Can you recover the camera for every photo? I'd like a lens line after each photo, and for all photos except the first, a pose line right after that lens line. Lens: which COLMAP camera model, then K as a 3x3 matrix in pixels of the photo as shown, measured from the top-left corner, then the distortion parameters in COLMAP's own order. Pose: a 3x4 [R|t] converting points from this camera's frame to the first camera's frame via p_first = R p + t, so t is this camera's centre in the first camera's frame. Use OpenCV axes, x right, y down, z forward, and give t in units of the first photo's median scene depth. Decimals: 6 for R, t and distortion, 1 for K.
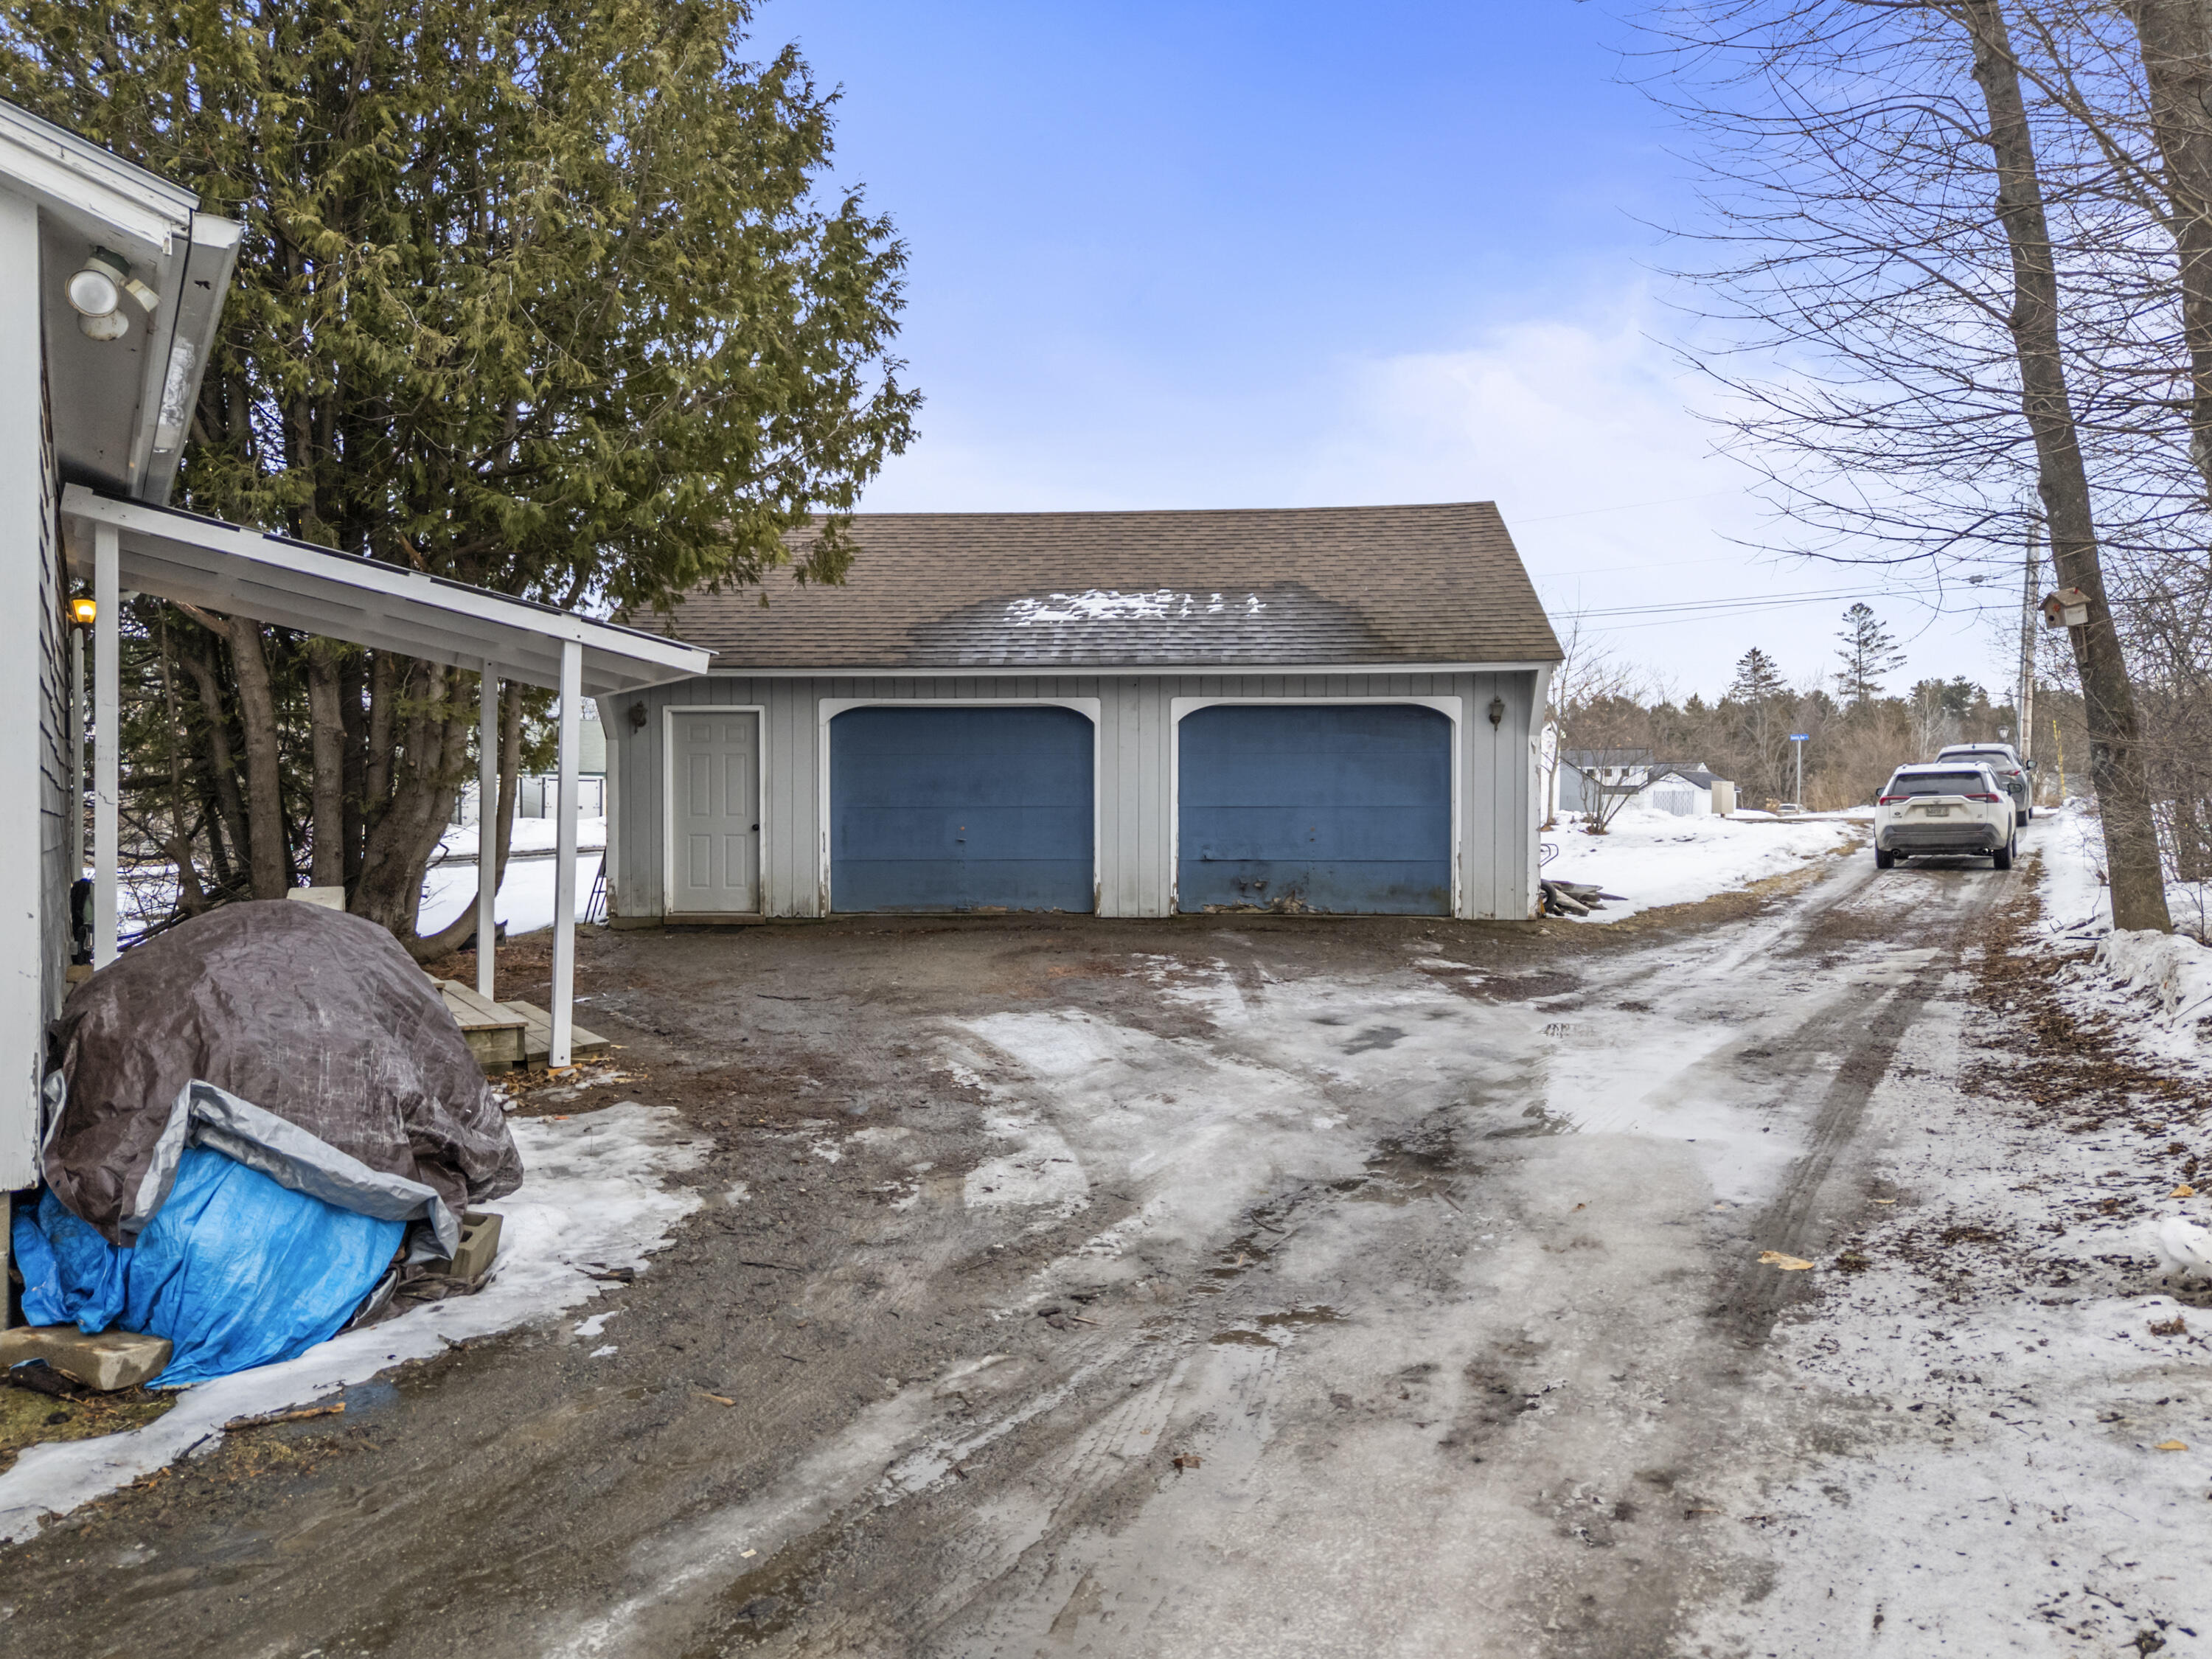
lens RADIAL K [[1628.6, 0, 1102.9], [0, 1628.6, 816.4], [0, 0, 1]] dist [0.065776, -0.035036]
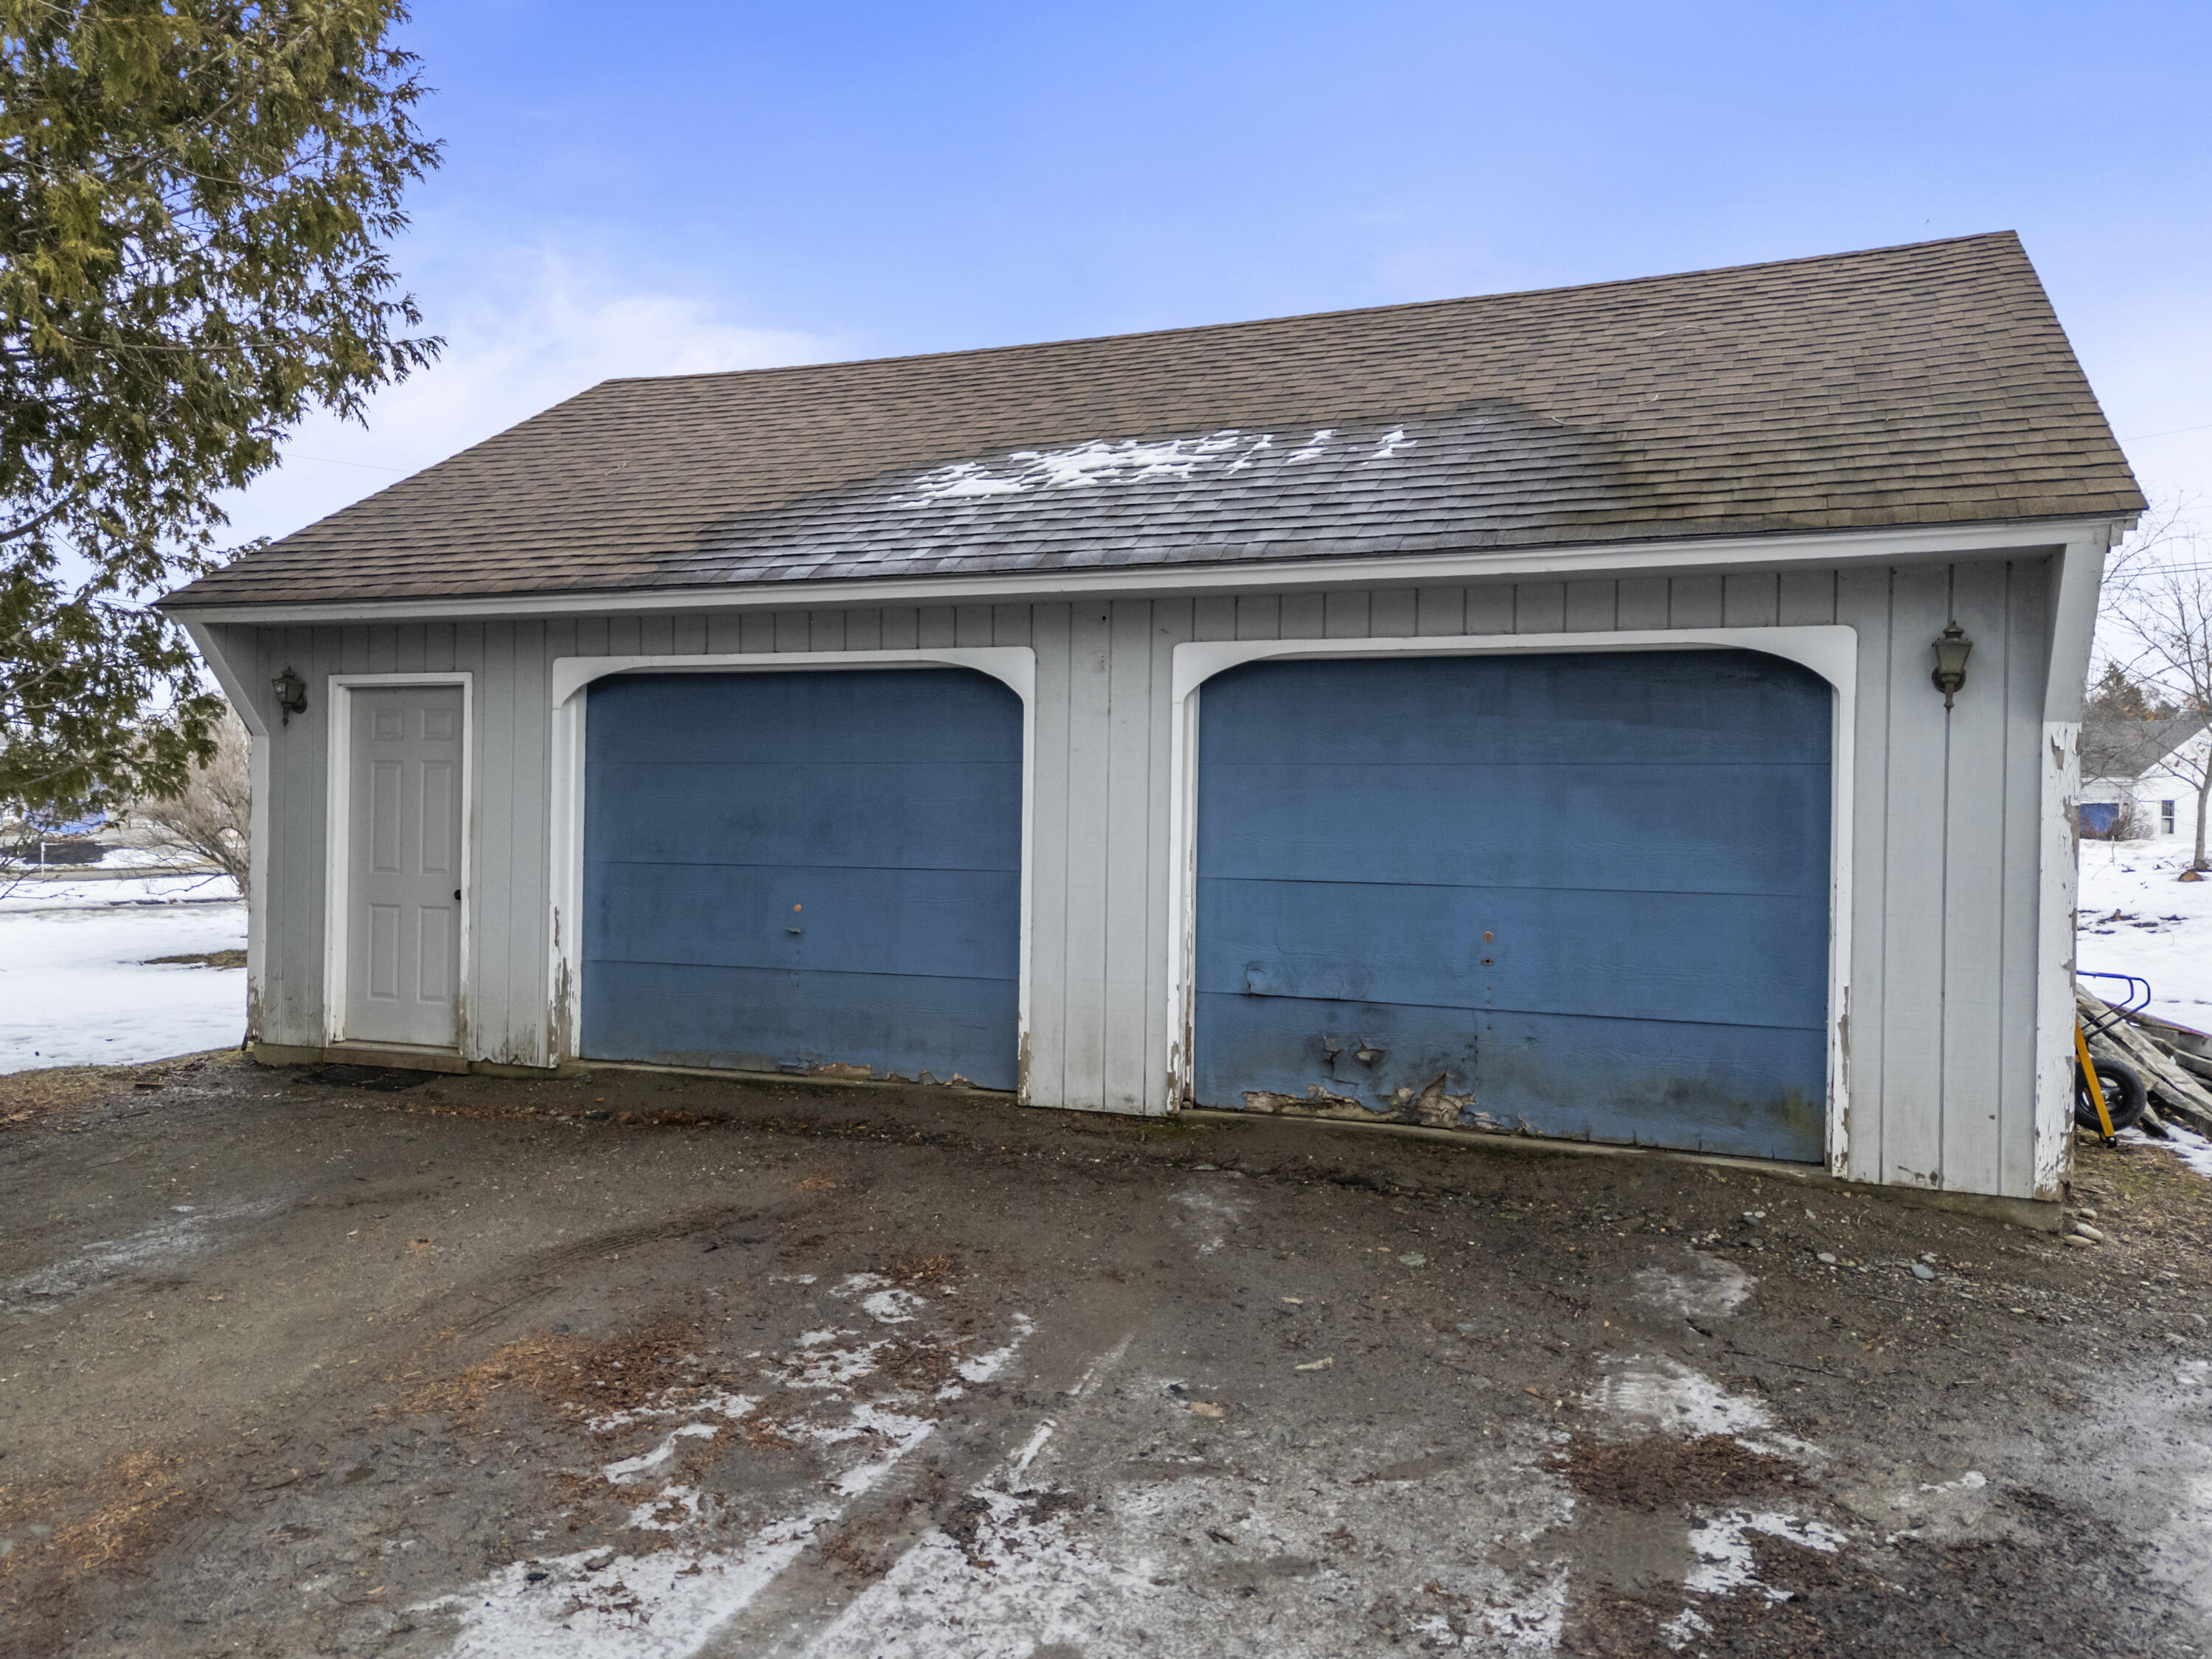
lens RADIAL K [[1655.3, 0, 1106.0], [0, 1655.3, 815.9], [0, 0, 1]] dist [0.065618, -0.073582]
pose [[0.948885, 0.014426, -0.315293, 0.171496], [-0.015853, 0.999872, -0.001960, -0.022397], [0.315224, 0.006858, 0.948992, 0.542789]]
